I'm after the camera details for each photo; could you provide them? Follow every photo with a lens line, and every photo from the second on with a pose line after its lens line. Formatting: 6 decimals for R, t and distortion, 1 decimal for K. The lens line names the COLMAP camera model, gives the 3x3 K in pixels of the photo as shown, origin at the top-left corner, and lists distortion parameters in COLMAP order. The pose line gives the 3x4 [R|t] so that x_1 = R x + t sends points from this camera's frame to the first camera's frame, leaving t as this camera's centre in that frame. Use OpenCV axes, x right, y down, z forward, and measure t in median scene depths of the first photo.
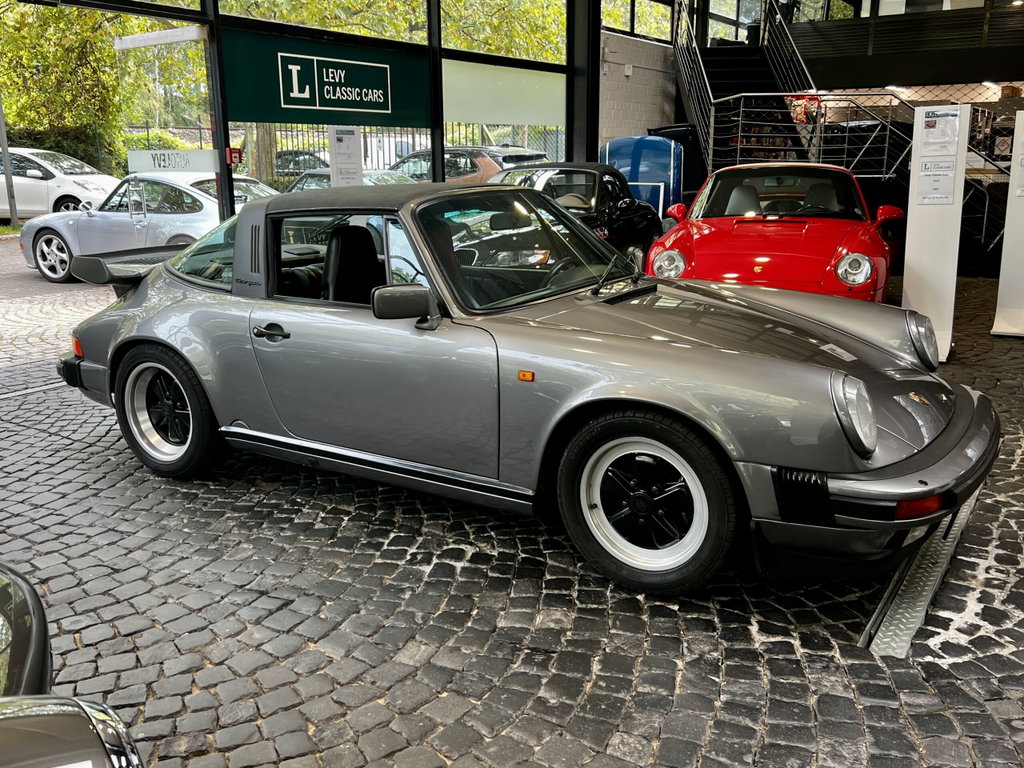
lens RADIAL K [[934.0, 0, 512.0], [0, 934.0, 384.0], [0, 0, 1]] dist [0.013547, 0.004999]
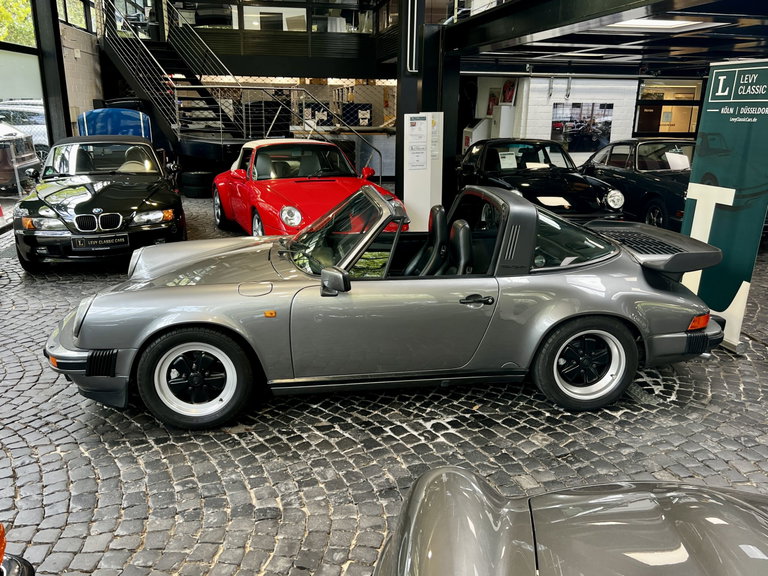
lens RADIAL K [[668.2, 0, 384.0], [0, 668.2, 288.0], [0, 0, 1]] dist [0.006085, -0.010640]
pose [[0.723405, -0.168909, 0.669444, -0.815726], [0.142230, 0.985274, 0.094903, -0.167386], [-0.675616, 0.026562, 0.736775, 0.198588]]
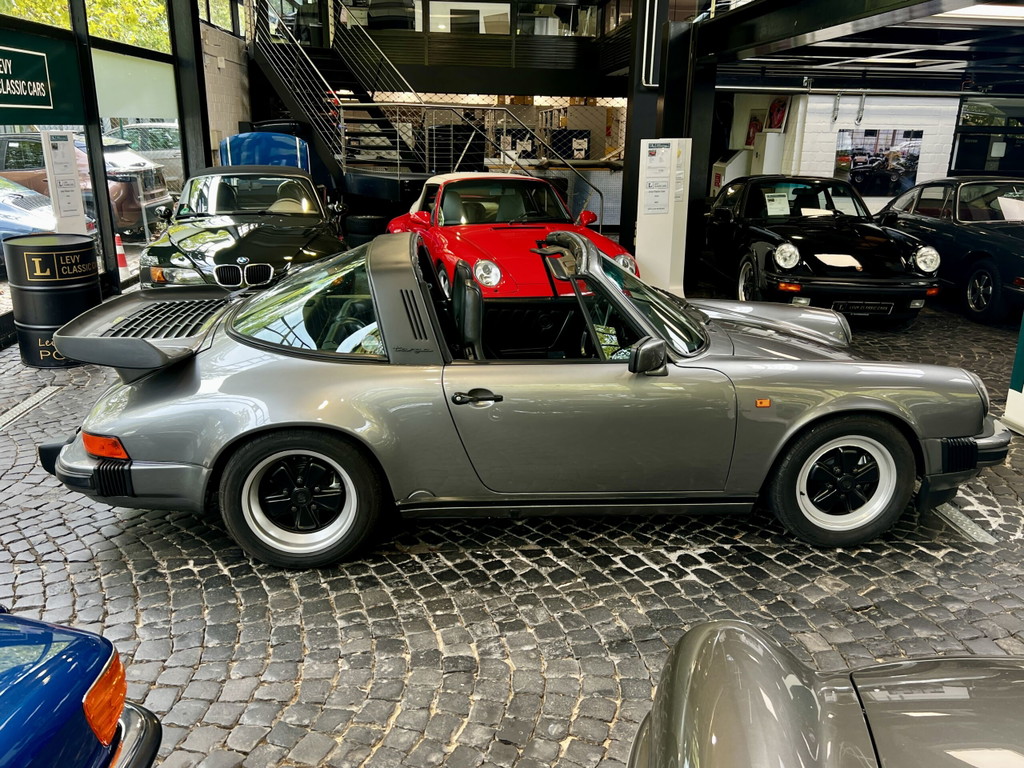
lens RADIAL K [[860.7, 0, 512.0], [0, 860.7, 384.0], [0, 0, 1]] dist [0.008700, -0.010021]
pose [[0.787515, -0.153287, 0.596929, -0.809314], [0.119665, 0.988173, 0.095884, -0.160053], [-0.604567, -0.004078, 0.796544, 0.253477]]
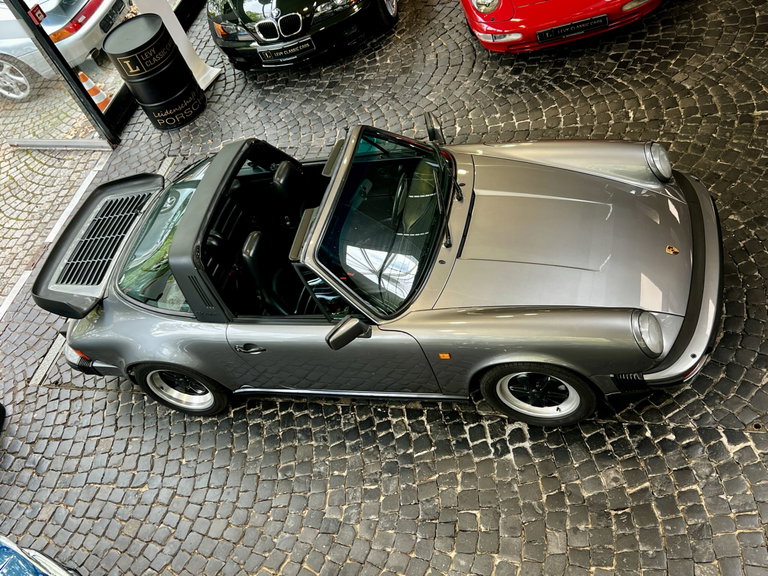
lens RADIAL K [[860.2, 0, 384.0], [0, 860.2, 288.0], [0, 0, 1]] dist [0.007415, 0.006456]
pose [[0.906199, -0.422318, -0.021242, -0.123634], [0.367385, 0.761463, 0.534044, -0.816905], [-0.209361, -0.491754, 0.845190, -0.052014]]
